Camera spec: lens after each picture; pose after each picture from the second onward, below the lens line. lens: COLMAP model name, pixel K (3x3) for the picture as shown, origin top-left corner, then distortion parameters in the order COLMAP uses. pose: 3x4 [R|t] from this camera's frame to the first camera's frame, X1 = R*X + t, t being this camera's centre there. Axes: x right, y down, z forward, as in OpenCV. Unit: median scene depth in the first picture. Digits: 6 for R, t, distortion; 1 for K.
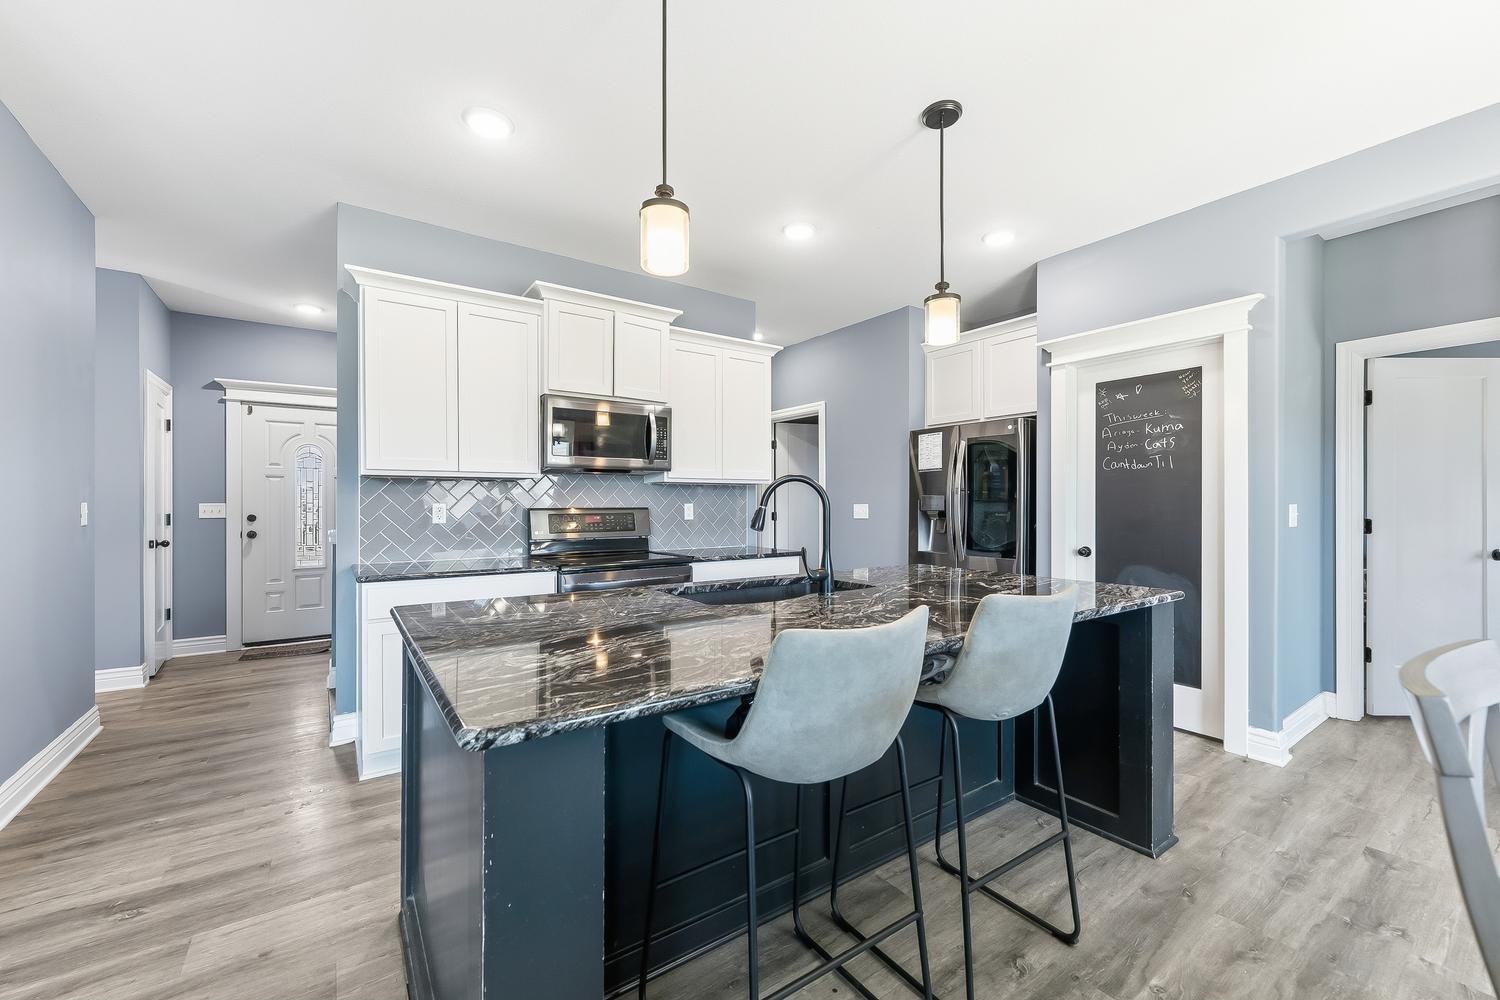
lens RADIAL K [[601.4, 0, 739.7], [0, 601.4, 503.2], [0, 0, 1]] dist [0.001400, -0.000392]
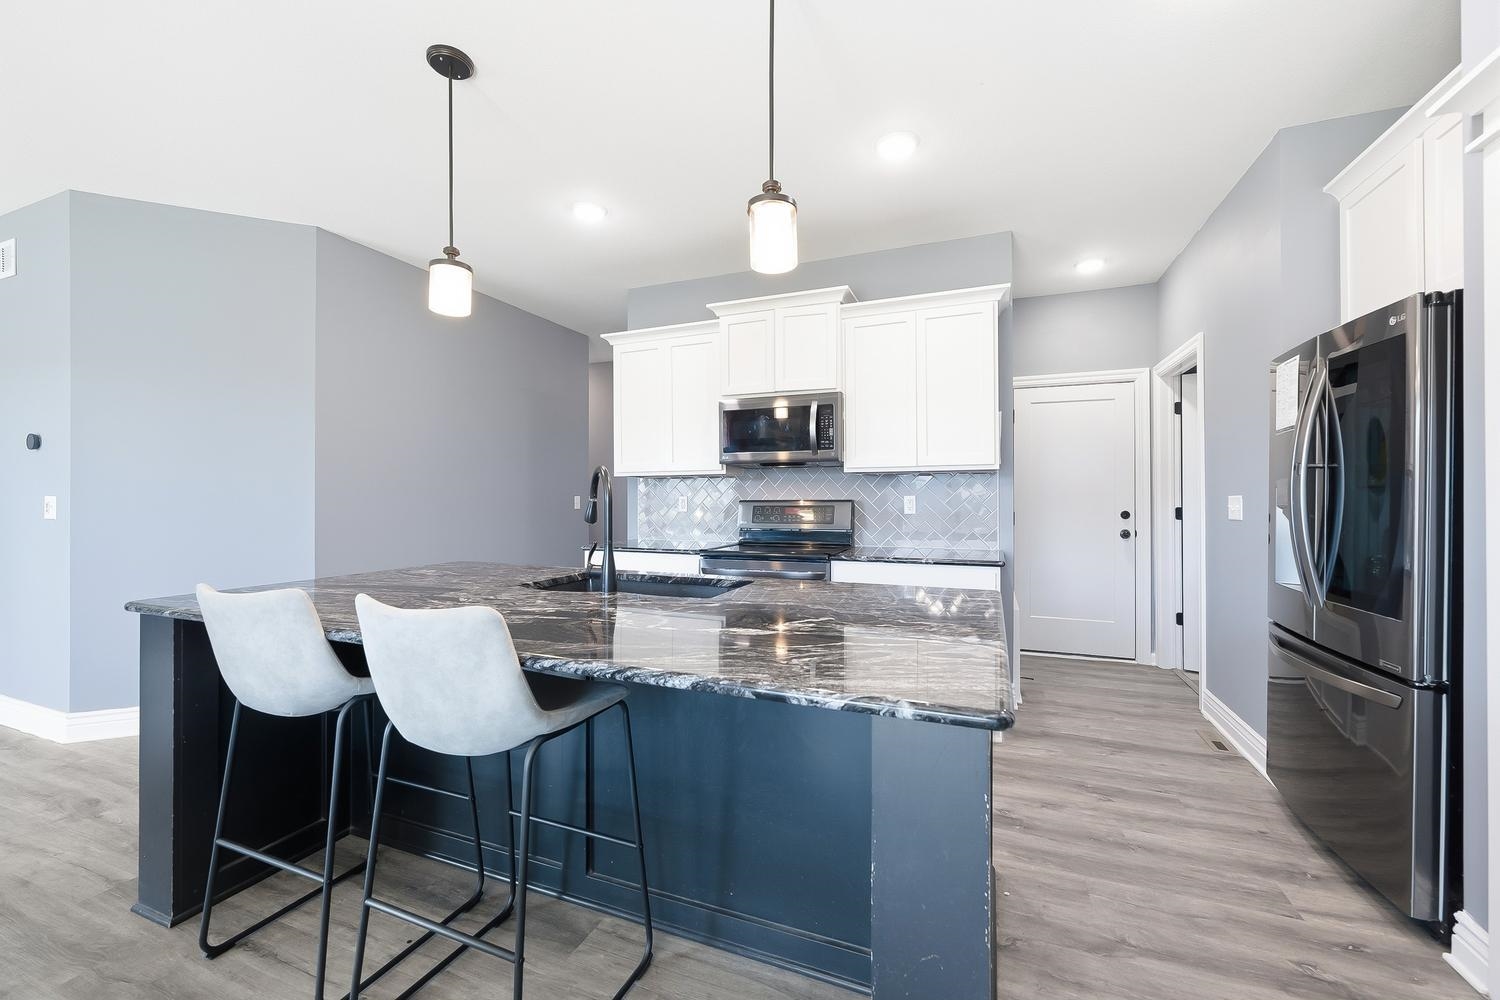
lens RADIAL K [[601.4, 0, 758.2], [0, 601.4, 491.2], [0, 0, 1]] dist [0.001400, -0.000392]
pose [[0.544209, -0.008366, -0.838908, 0.612807], [0.002255, 0.999961, -0.008509, 0.001385], [0.838946, 0.002738, 0.544207, 0.400719]]
